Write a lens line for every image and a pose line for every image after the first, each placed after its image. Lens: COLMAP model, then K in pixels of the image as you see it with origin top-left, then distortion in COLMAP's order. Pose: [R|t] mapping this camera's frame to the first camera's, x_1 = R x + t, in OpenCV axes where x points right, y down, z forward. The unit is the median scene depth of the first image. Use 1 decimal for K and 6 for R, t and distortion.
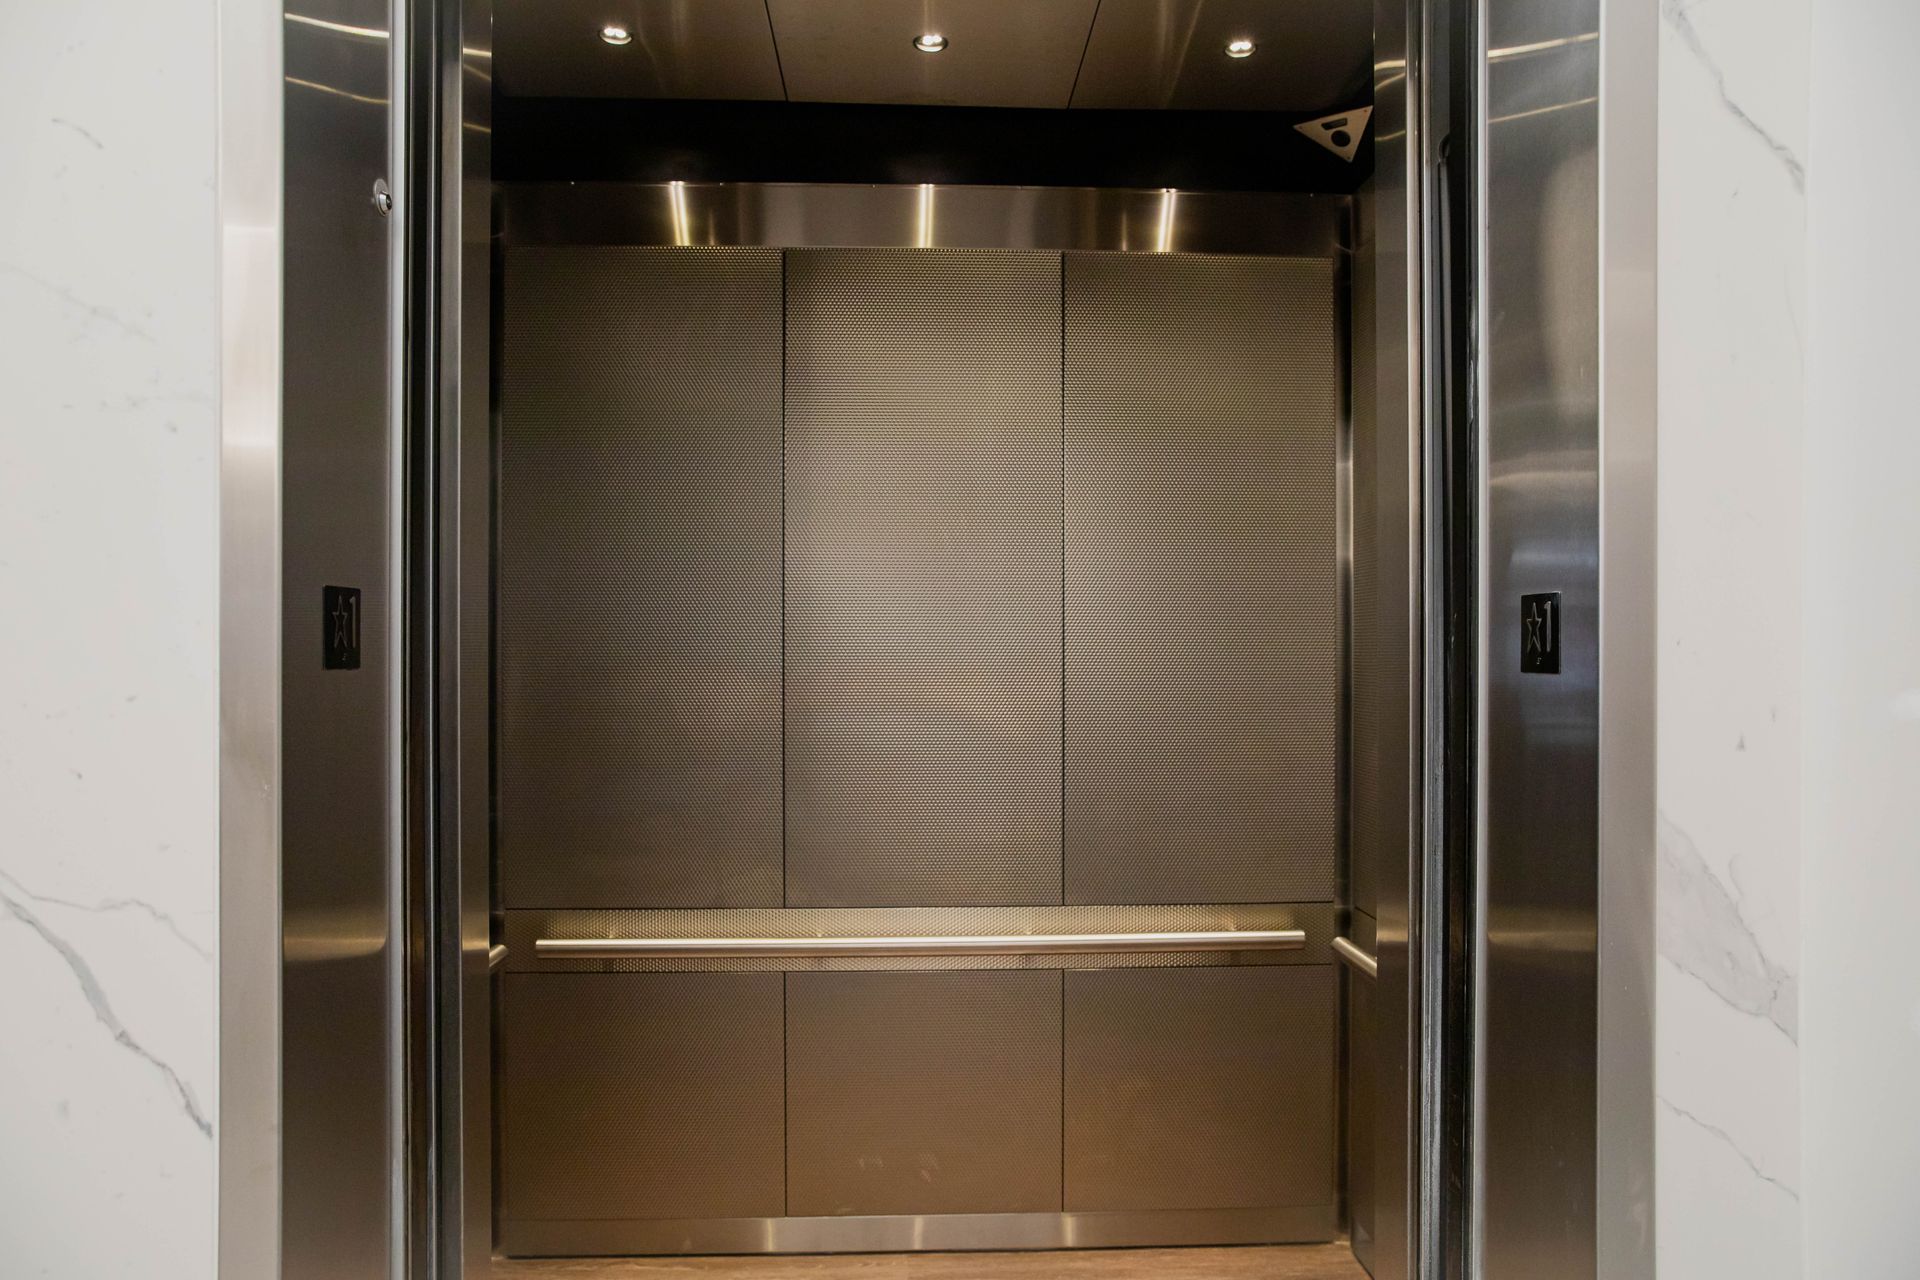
lens RADIAL K [[1240.1, 0, 957.9], [0, 1240.1, 652.8], [0, 0, 1]] dist [-0.021343, 0.009996]
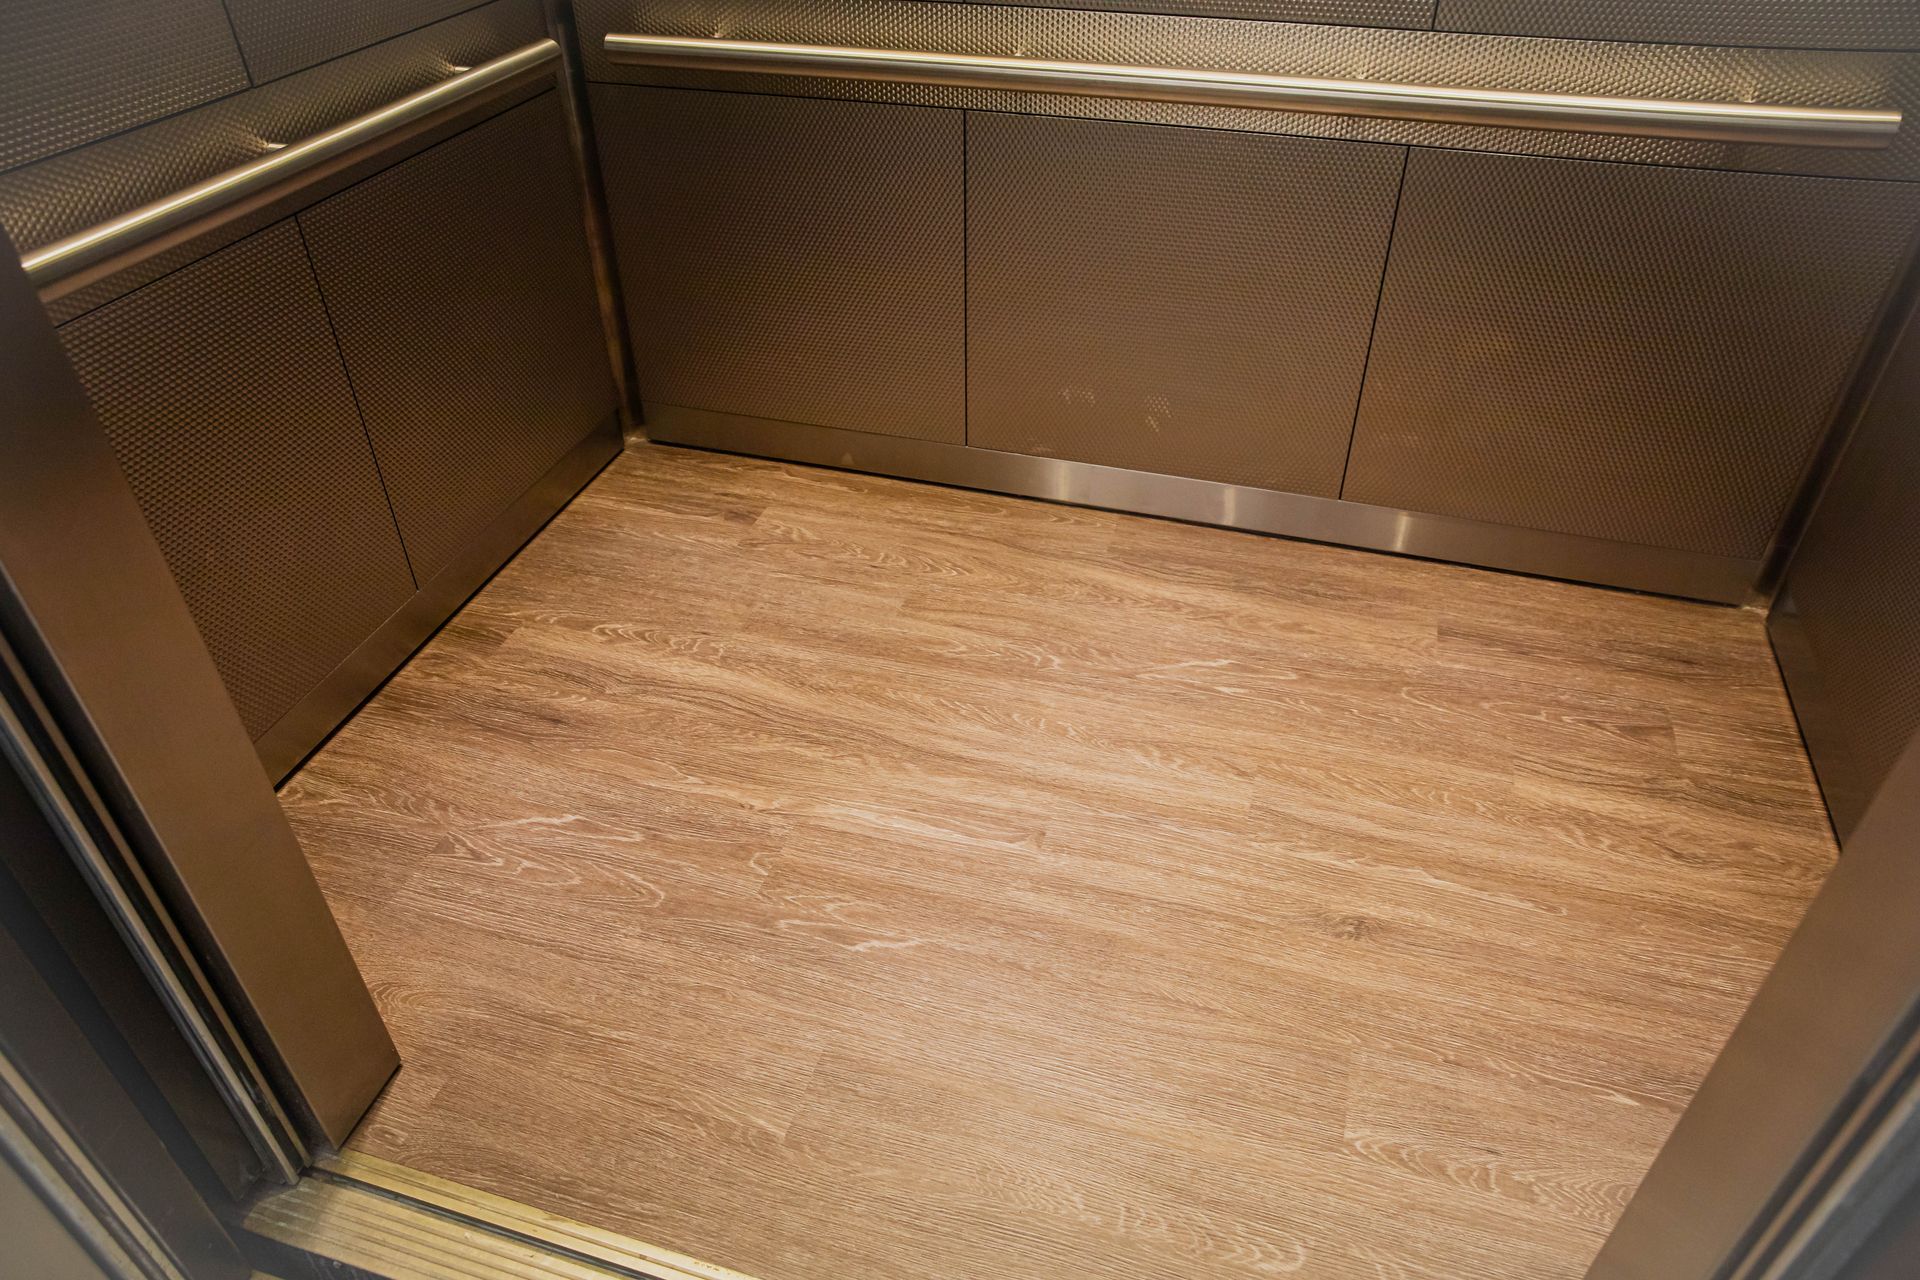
lens RADIAL K [[1240.1, 0, 967.5], [0, 1240.1, 634.2], [0, 0, 1]] dist [-0.021343, 0.009996]
pose [[0.944808, 0.194870, -0.263368, 0.086737], [0.003710, 0.797460, 0.603360, 0.084323], [0.327603, -0.571037, 0.752724, 0.350812]]
